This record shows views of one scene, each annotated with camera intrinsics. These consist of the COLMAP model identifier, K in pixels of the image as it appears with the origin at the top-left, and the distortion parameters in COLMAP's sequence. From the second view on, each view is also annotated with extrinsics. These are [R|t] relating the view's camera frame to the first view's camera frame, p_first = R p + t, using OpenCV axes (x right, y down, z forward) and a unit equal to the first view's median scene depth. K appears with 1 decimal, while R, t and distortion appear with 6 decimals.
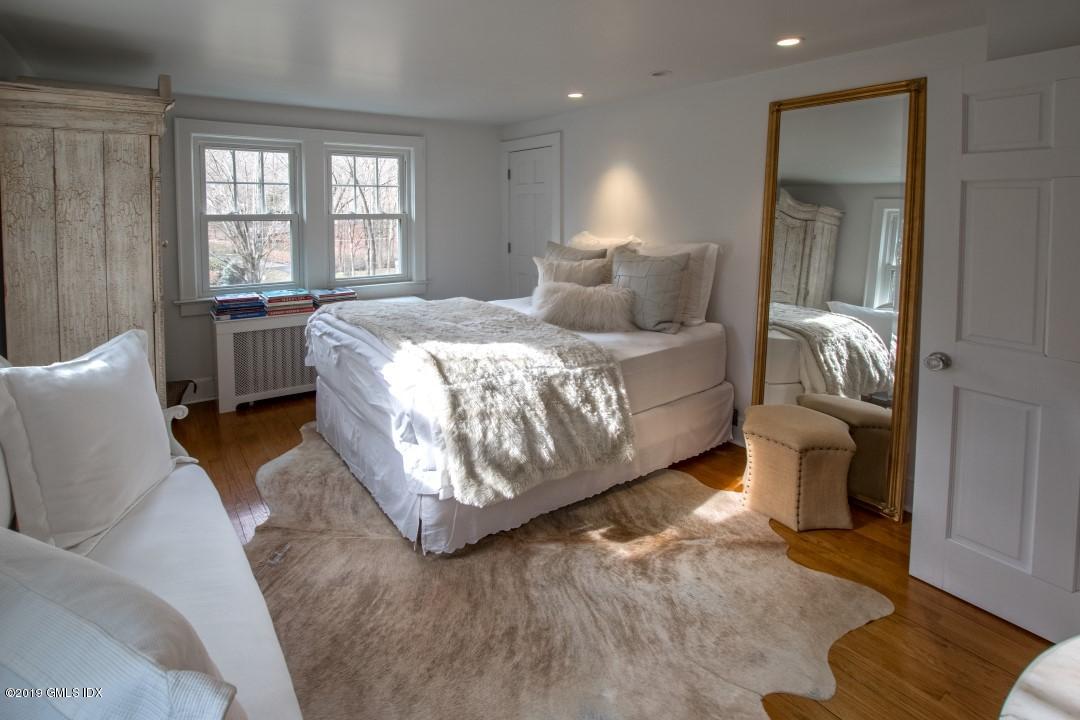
lens RADIAL K [[469.1, 0, 540.0], [0, 469.1, 360.0], [0, 0, 1]] dist [-0.021879, 0.000233]
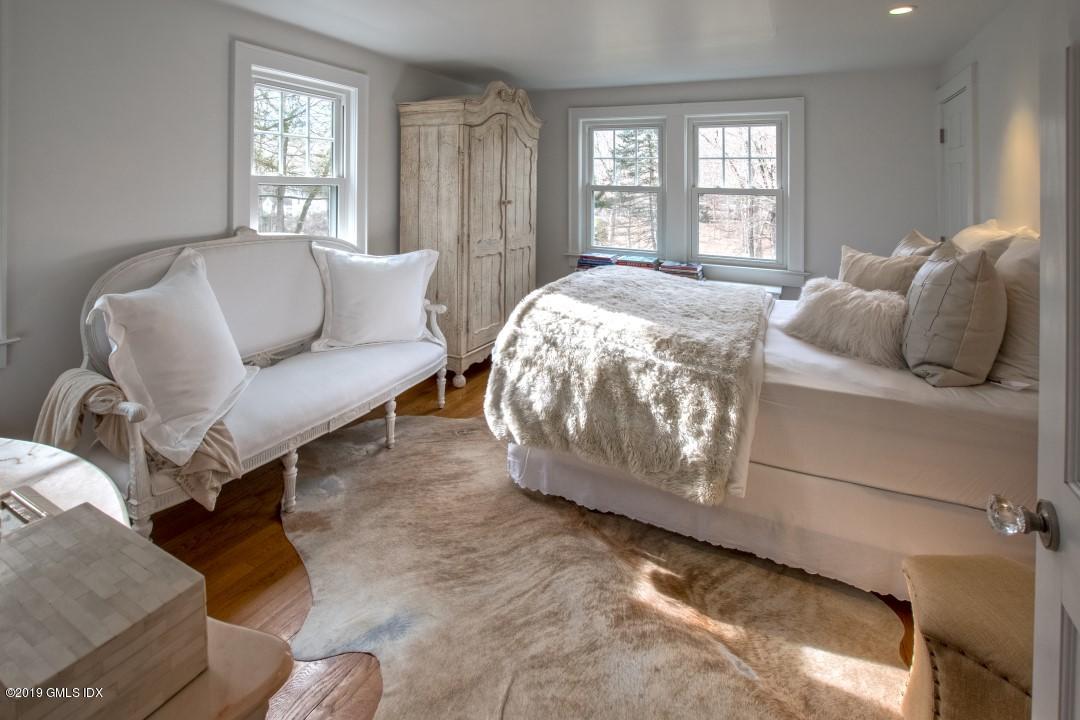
lens RADIAL K [[528.9, 0, 540.0], [0, 528.9, 360.0], [0, 0, 1]] dist [-0.025193, 0.000435]
pose [[0.504568, 0.269017, -0.820390, 0.795651], [-0.277305, 0.950367, 0.141086, -0.058127], [0.817626, 0.156311, 0.554125, 0.319084]]
